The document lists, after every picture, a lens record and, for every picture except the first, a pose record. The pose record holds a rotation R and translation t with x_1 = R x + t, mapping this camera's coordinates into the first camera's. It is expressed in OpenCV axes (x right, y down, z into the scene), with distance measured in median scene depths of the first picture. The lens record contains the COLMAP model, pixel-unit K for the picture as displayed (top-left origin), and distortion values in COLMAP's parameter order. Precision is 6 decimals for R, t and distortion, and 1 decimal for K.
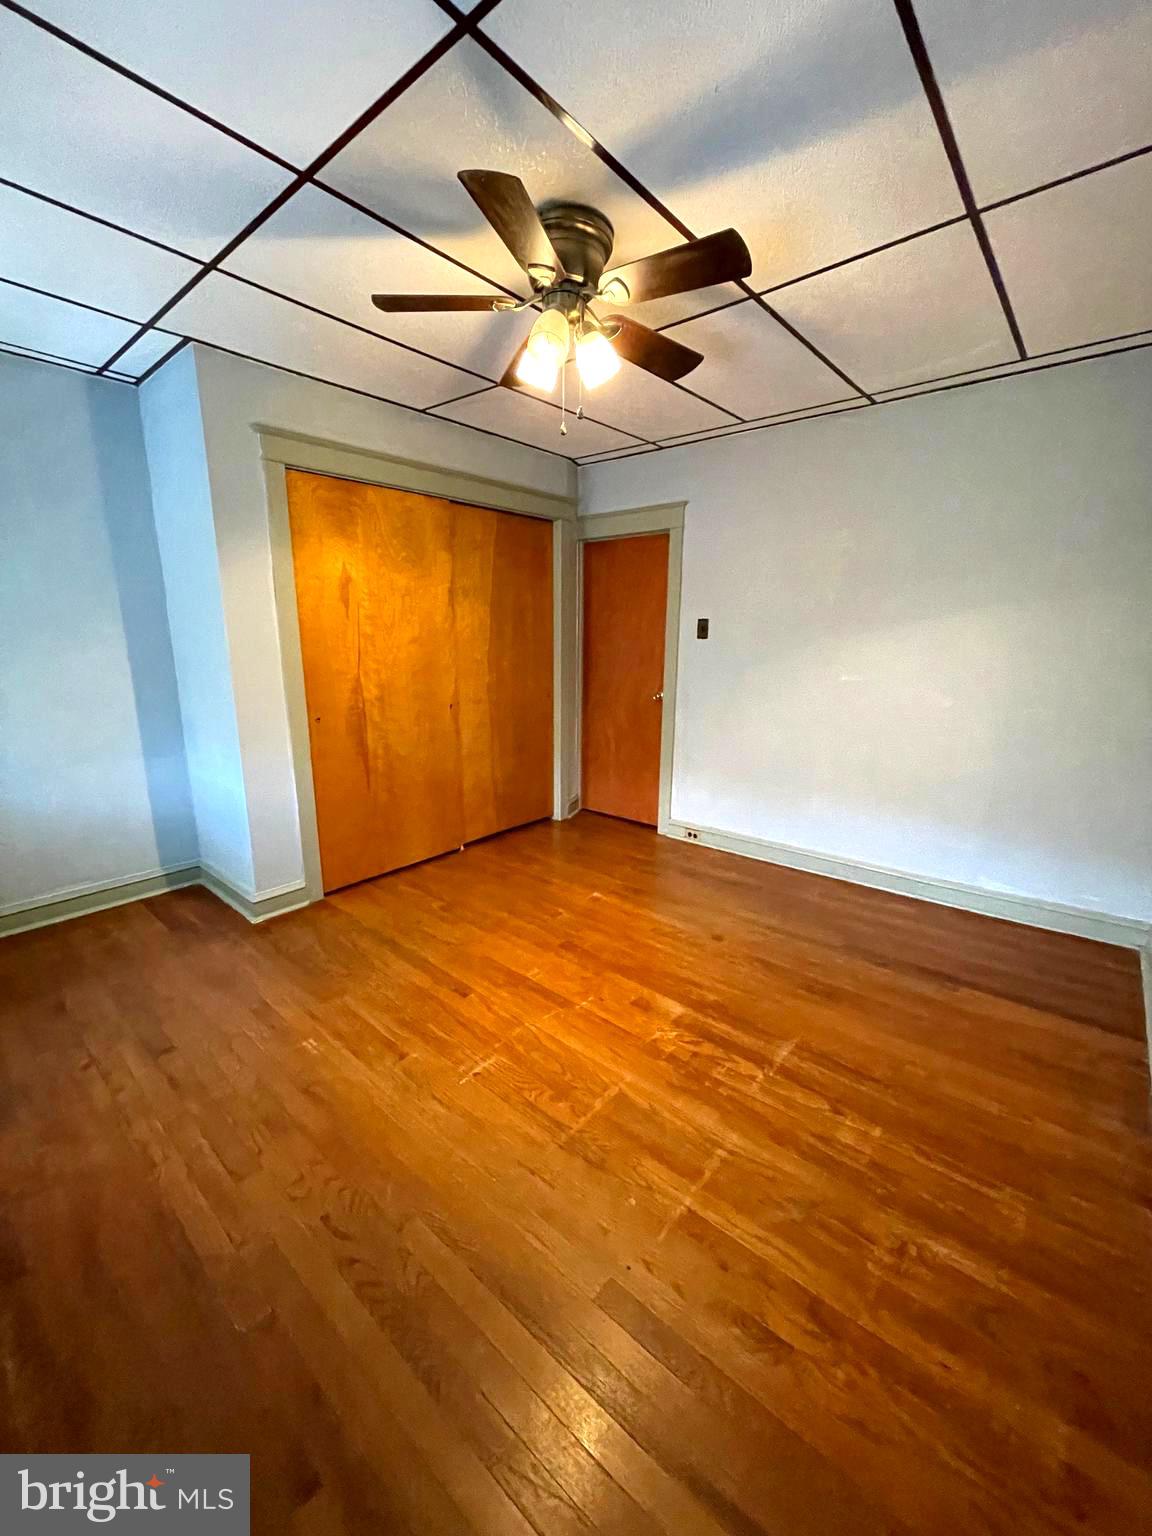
lens RADIAL K [[618.2, 0, 575.2], [0, 618.2, 764.3], [0, 0, 1]] dist [-0.001198, 0.000315]
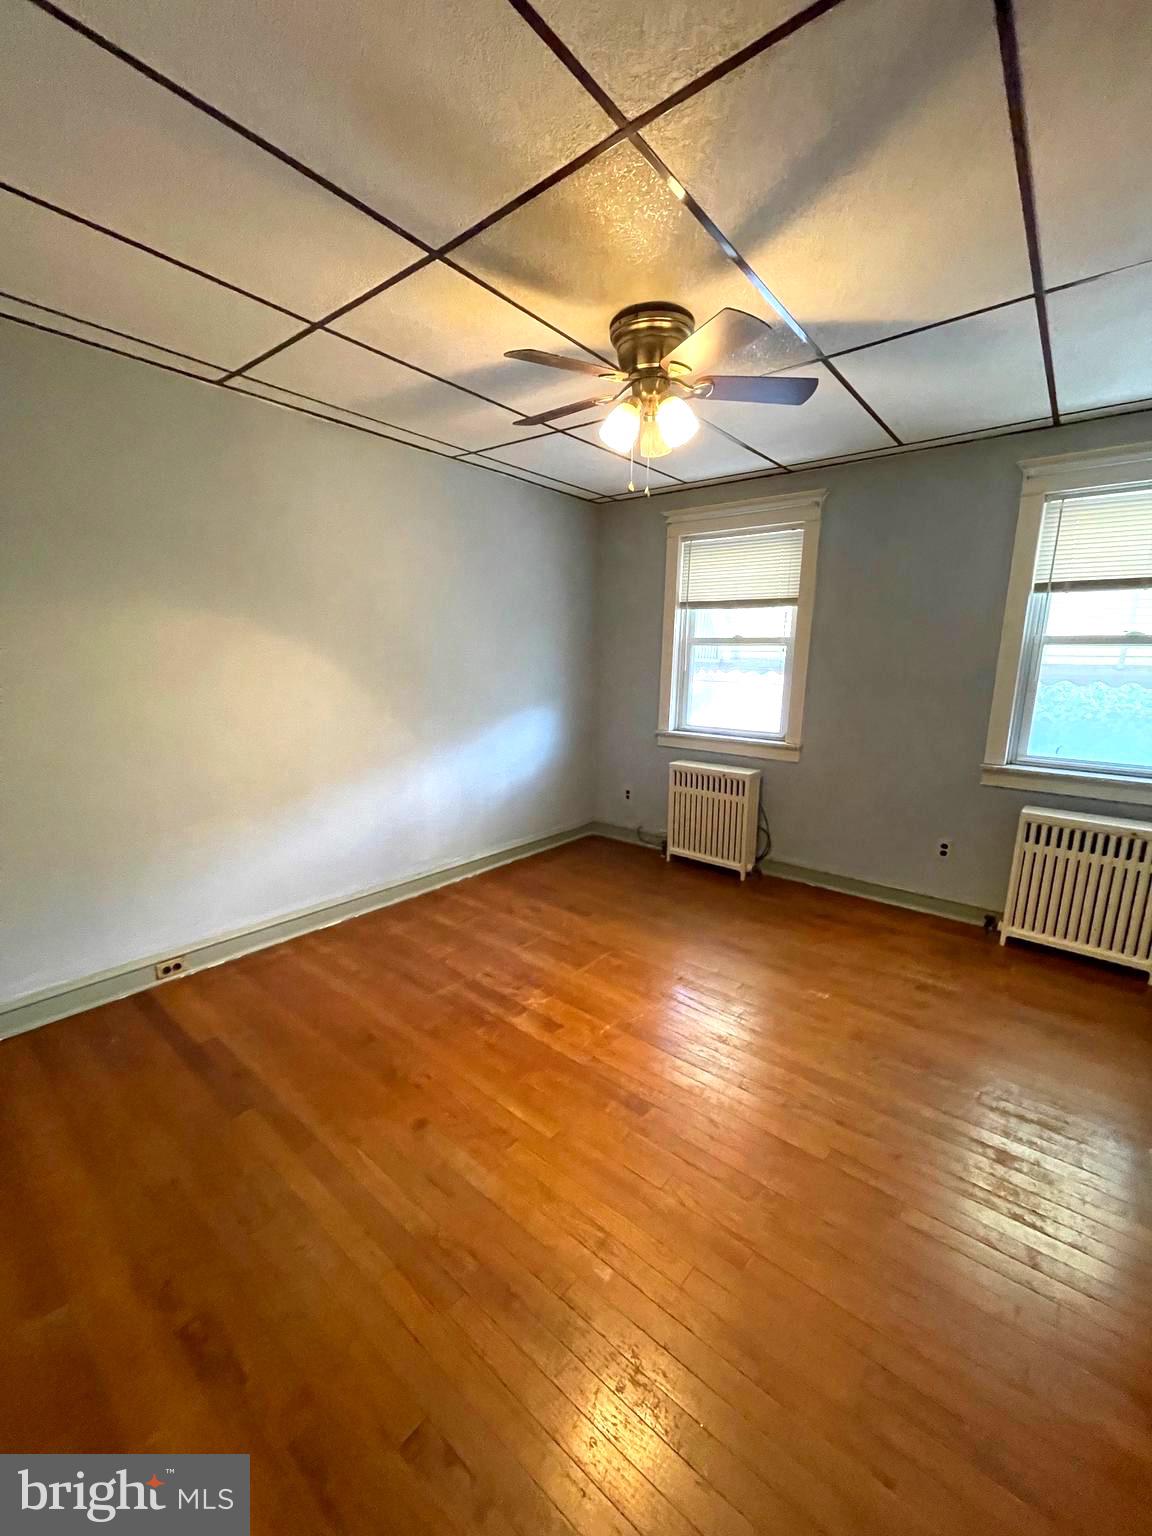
lens RADIAL K [[618.2, 0, 574.2], [0, 618.2, 770.6], [0, 0, 1]] dist [-0.001198, 0.000315]
pose [[-0.999601, -0.016139, -0.023179, 0.088812], [-0.023887, 0.920993, 0.388847, -0.353617], [0.015072, 0.389246, -0.921011, 1.552701]]
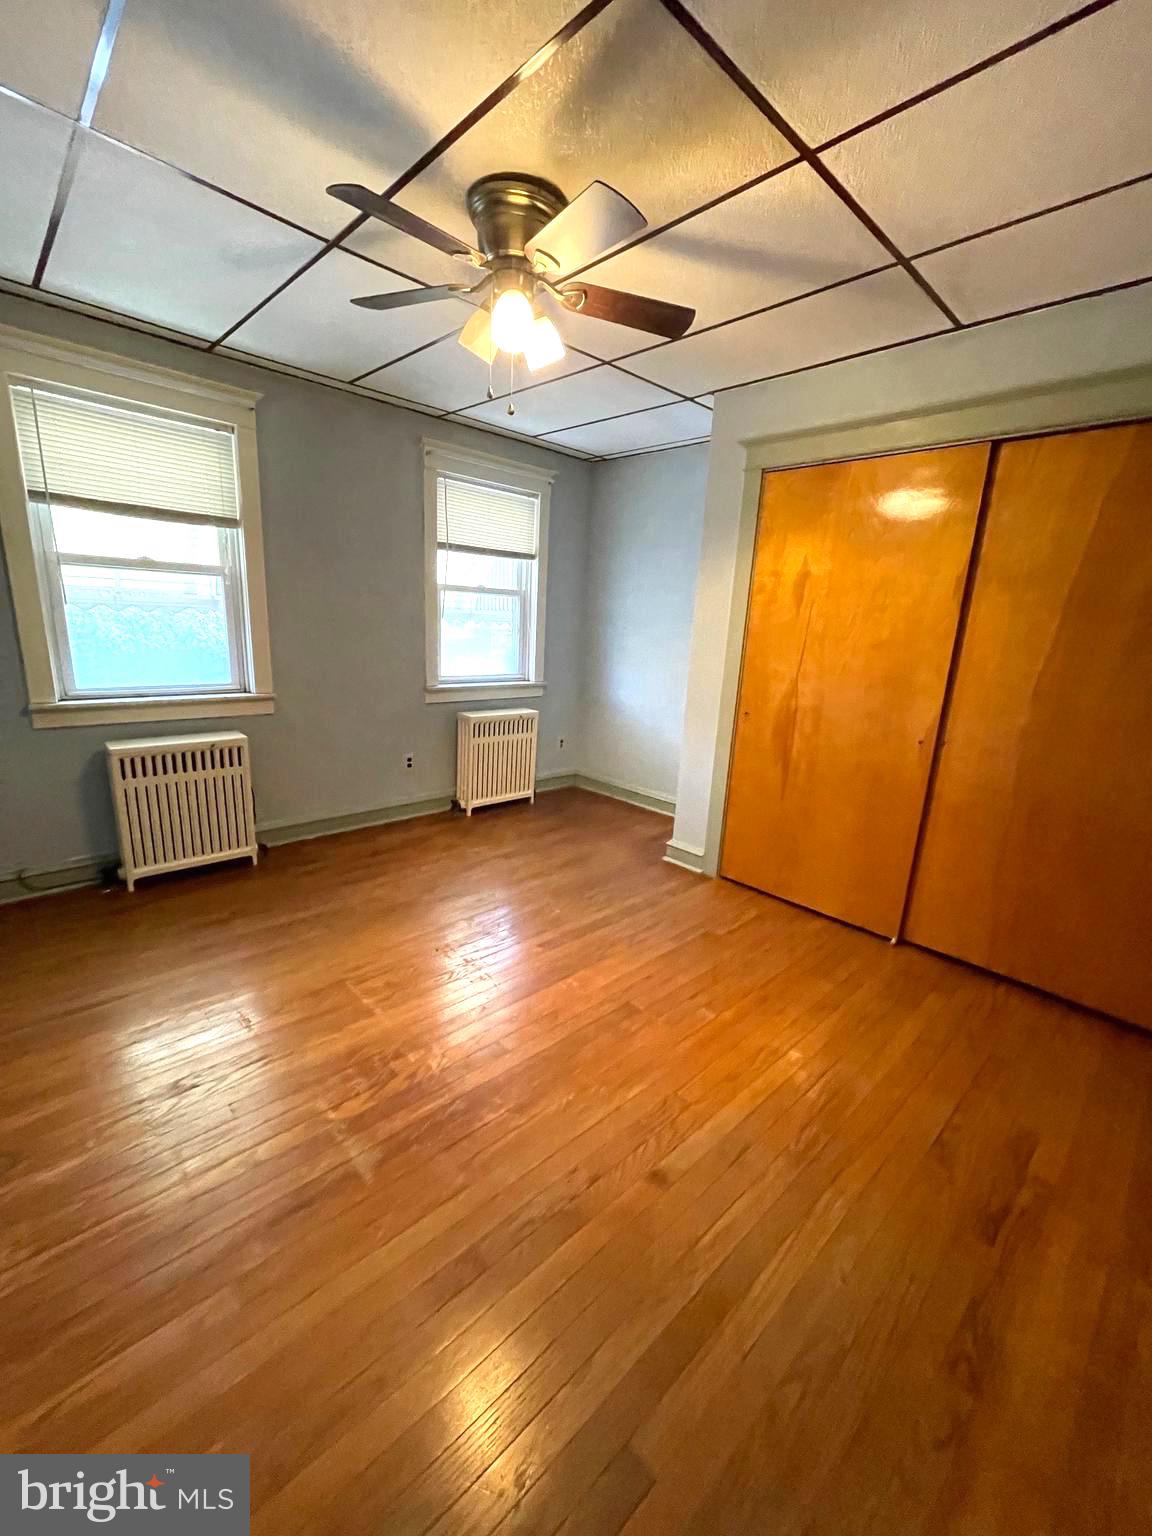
lens RADIAL K [[618.2, 0, 566.3], [0, 618.2, 768.6], [0, 0, 1]] dist [-0.001198, 0.000315]
pose [[-0.105714, 0.229744, -0.967493, 0.732985], [-0.257148, 0.933534, 0.249778, -0.191942], [0.960572, 0.275194, -0.039609, 0.889237]]
